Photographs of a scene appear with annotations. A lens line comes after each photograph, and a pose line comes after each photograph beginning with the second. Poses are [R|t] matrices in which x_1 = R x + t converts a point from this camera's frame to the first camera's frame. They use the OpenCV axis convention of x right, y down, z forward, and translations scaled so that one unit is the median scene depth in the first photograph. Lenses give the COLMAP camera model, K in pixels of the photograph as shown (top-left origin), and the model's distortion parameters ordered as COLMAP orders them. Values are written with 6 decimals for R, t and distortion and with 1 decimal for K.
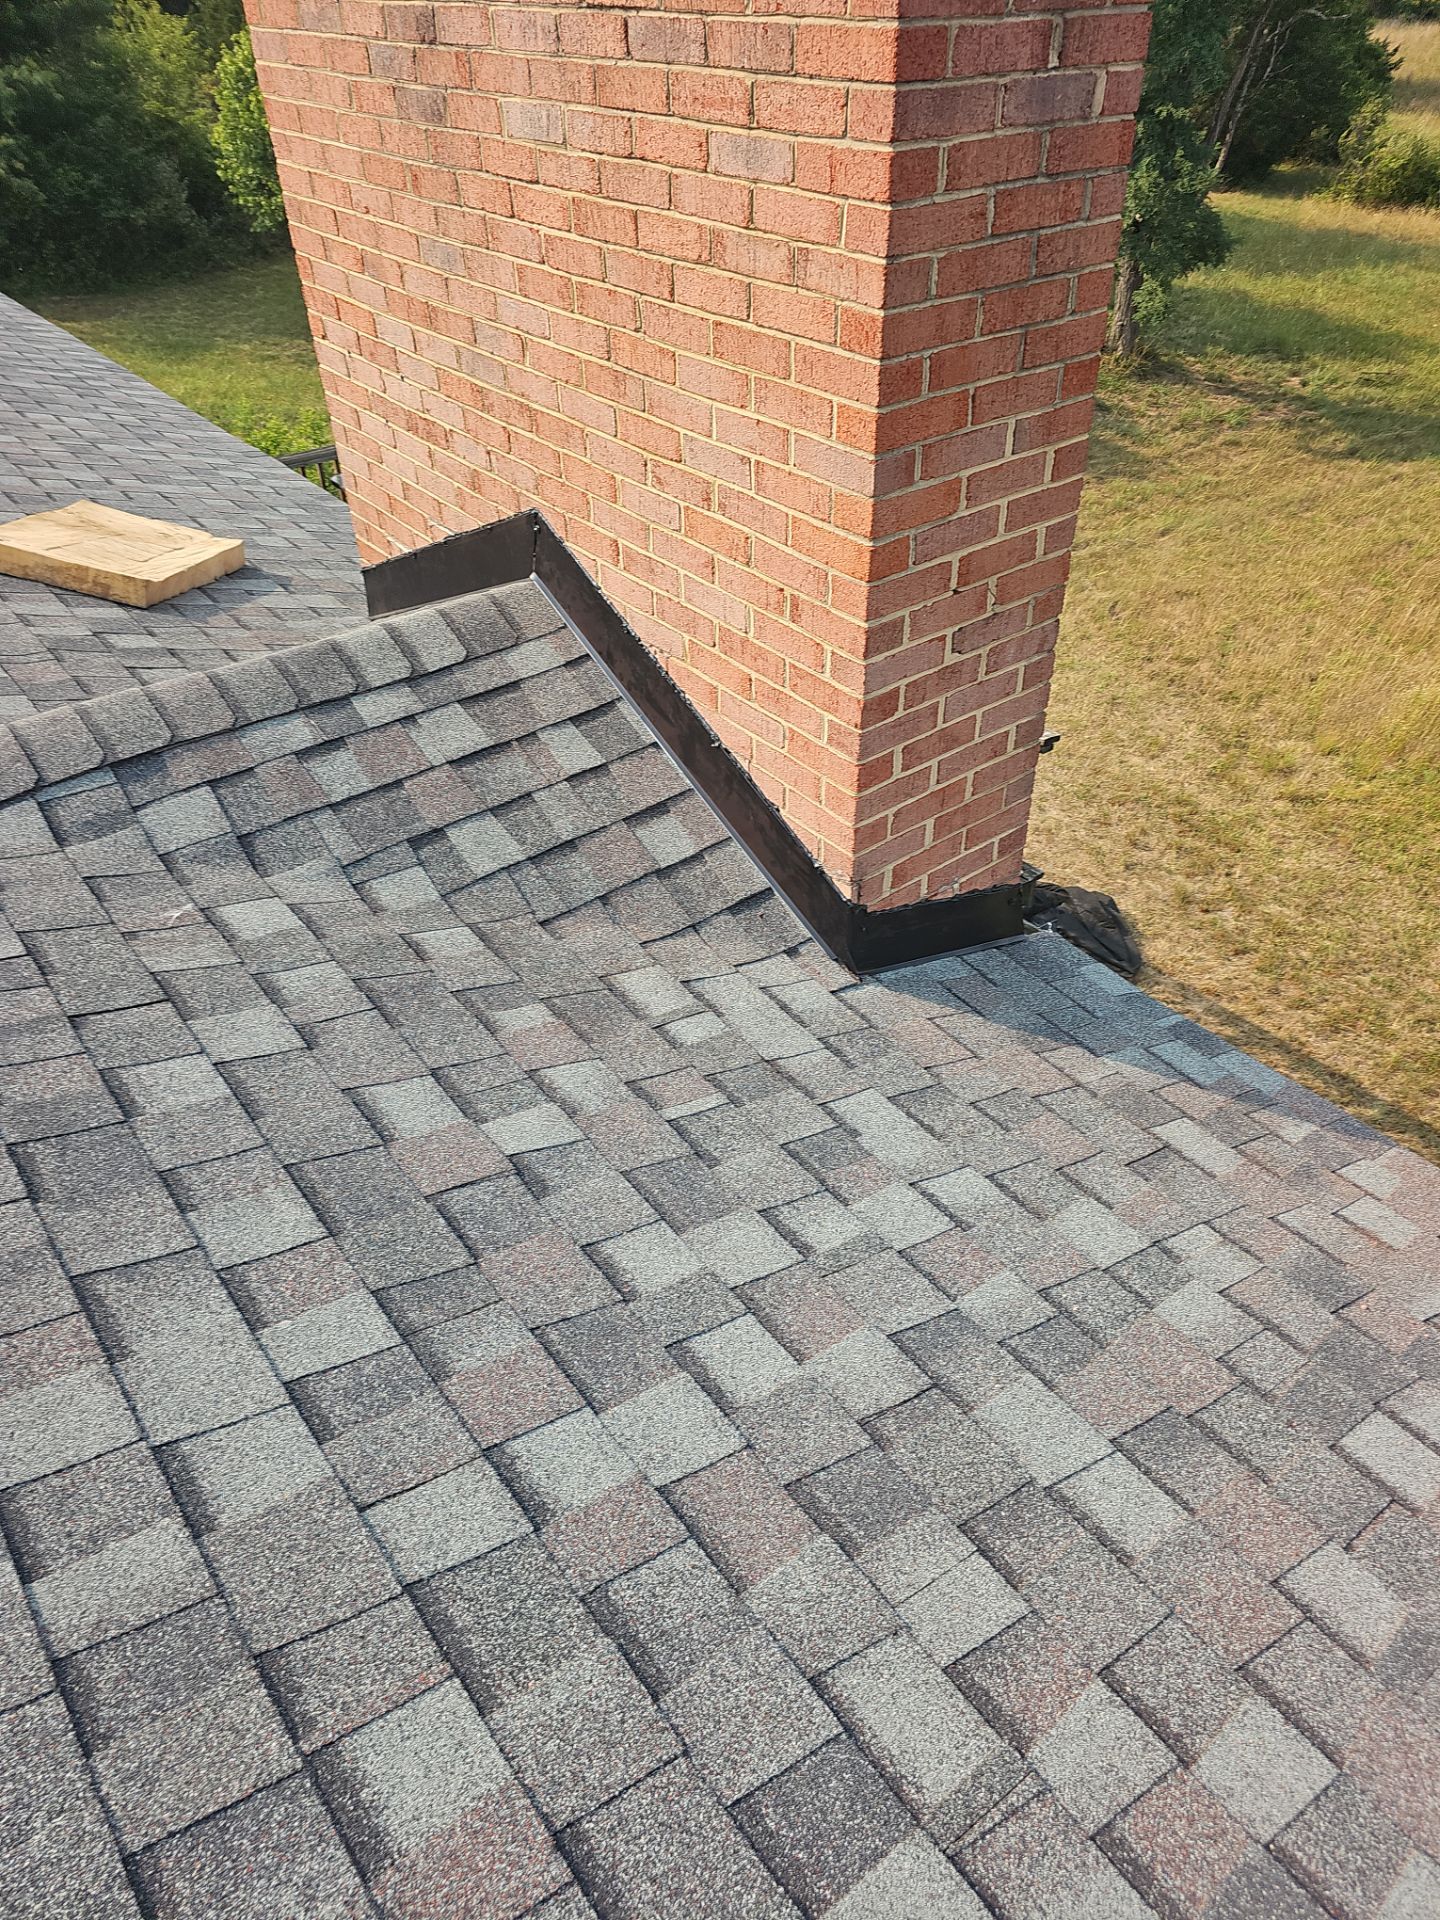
lens RADIAL K [[1187.0, 0, 693.4], [0, 1187.0, 954.3], [0, 0, 1]] dist [0.038513, -0.048090]
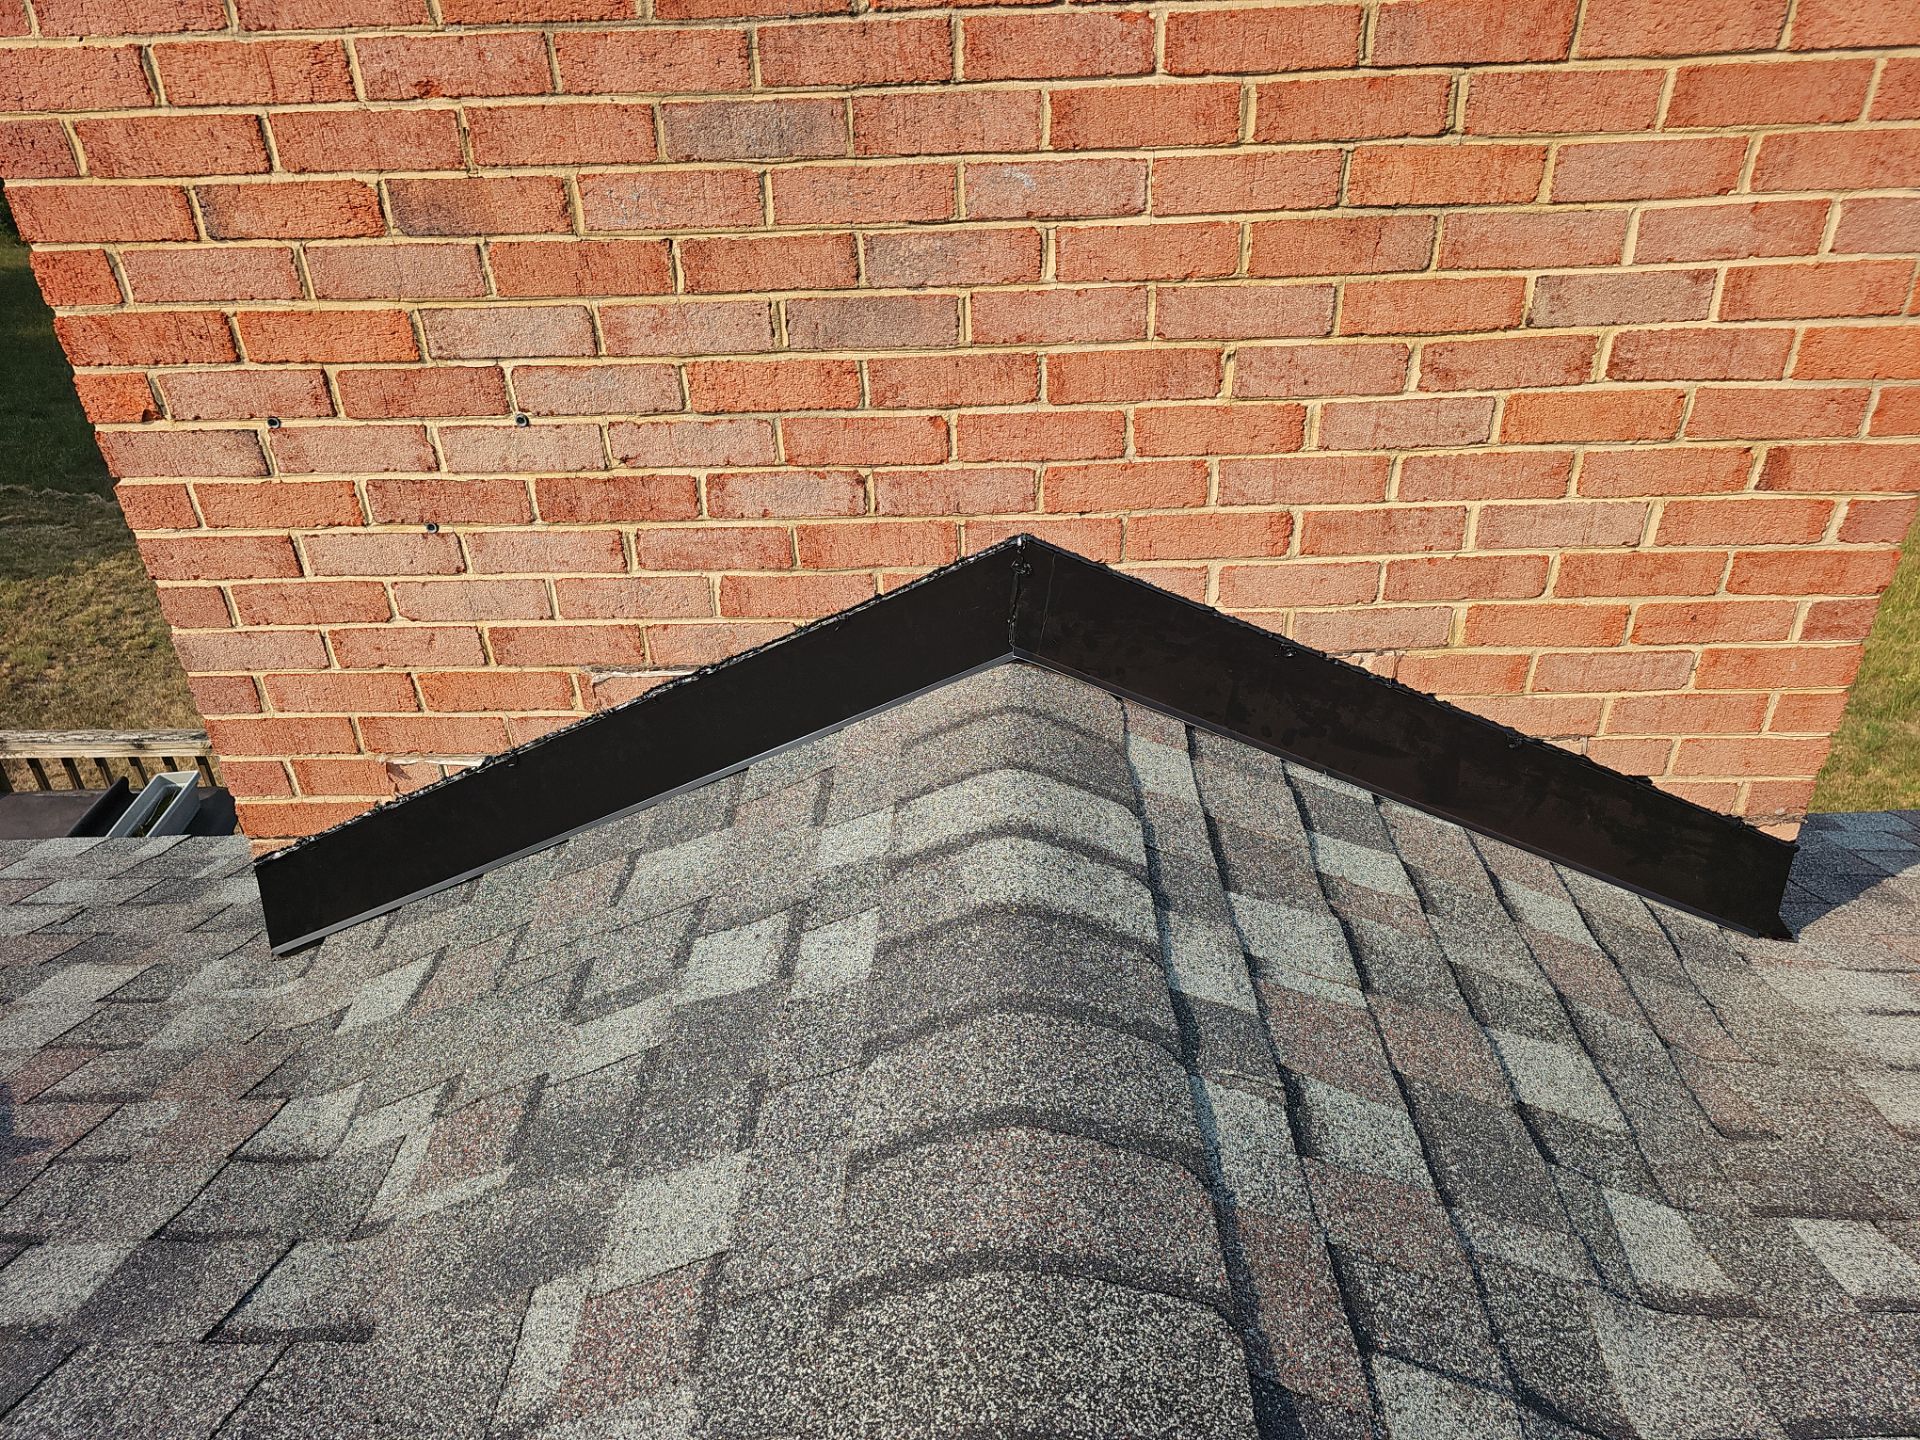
lens RADIAL K [[1253.2, 0, 935.6], [0, 1253.2, 726.7], [0, 0, 1]] dist [0.043615, -0.038854]
pose [[0.637946, -0.389004, 0.664605, -0.625850], [0.512518, 0.858611, 0.010600, -0.351419], [-0.574761, 0.333860, 0.747119, 0.671175]]
